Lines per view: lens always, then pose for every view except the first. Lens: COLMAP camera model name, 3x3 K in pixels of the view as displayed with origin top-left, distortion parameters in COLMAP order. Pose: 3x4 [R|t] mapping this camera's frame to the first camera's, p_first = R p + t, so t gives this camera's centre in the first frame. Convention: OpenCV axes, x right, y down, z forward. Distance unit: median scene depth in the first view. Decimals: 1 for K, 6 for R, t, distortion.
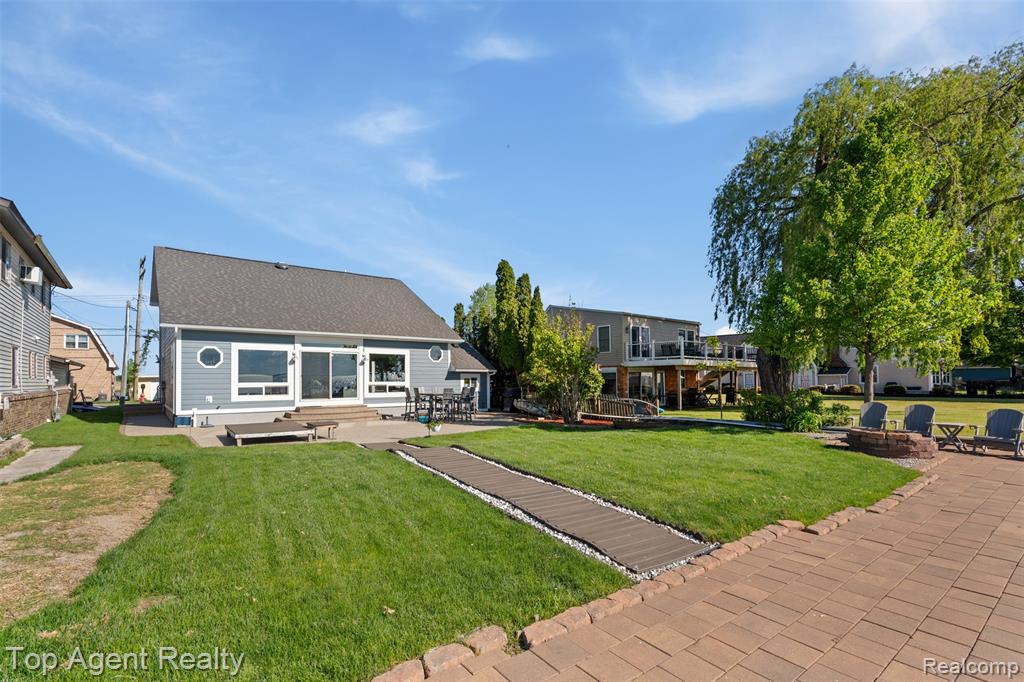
lens RADIAL K [[454.9, 0, 489.1], [0, 454.9, 379.2], [0, 0, 1]] dist [0.002169, 0.000367]
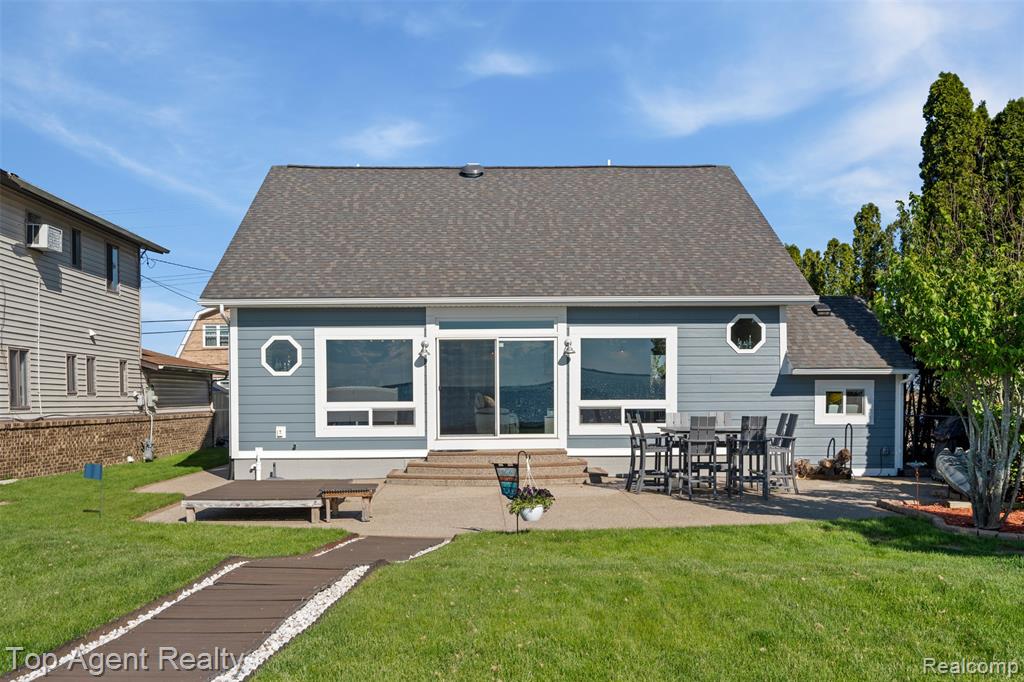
lens RADIAL K [[949.0, 0, 513.8], [0, 949.0, 433.2], [0, 0, 1]] dist [0.010964, 0.000981]
pose [[0.822310, 0.020717, -0.568662, 0.241474], [0.004222, 0.999087, 0.042503, -0.002178], [0.569024, -0.037352, 0.821472, 0.185182]]
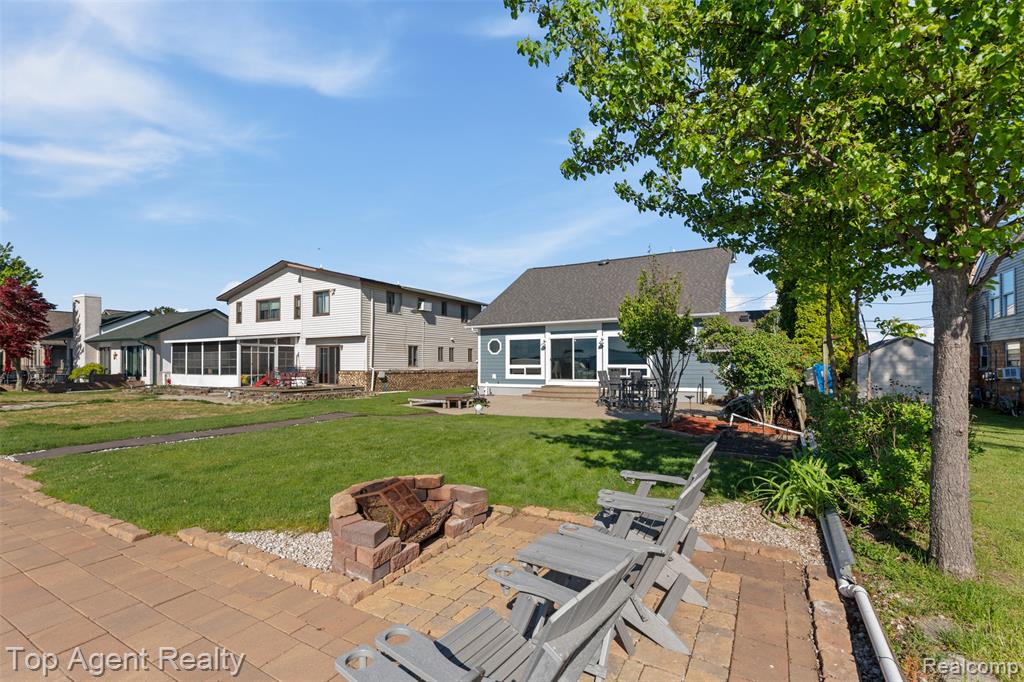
lens RADIAL K [[452.4, 0, 527.6], [0, 452.4, 355.1], [0, 0, 1]] dist [-0.001175, 0.000173]
pose [[0.435874, -0.014073, -0.899897, 0.609604], [0.003459, 0.999897, -0.013962, -0.001681], [0.900001, 0.002973, 0.435878, 0.420571]]
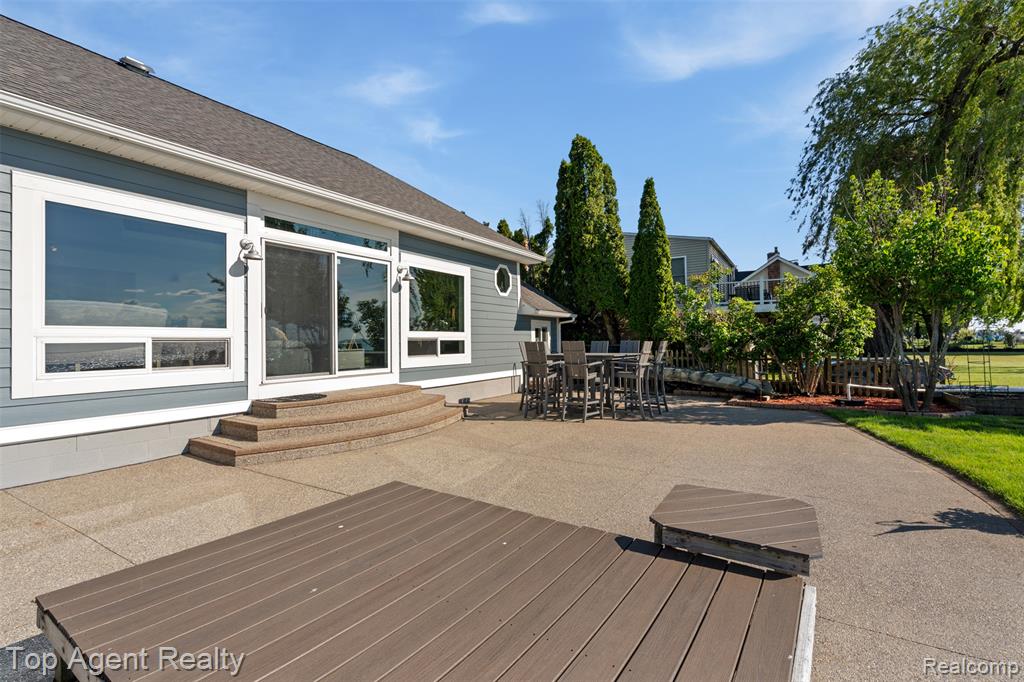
lens RADIAL K [[472.1, 0, 514.9], [0, 472.1, 335.9], [0, 0, 1]] dist [0.003202, 0.000195]
pose [[0.926487, -0.001834, 0.376321, -0.362574], [0.006124, 0.999929, -0.010203, 0.016462], [-0.376276, 0.011757, 0.926433, 0.578665]]
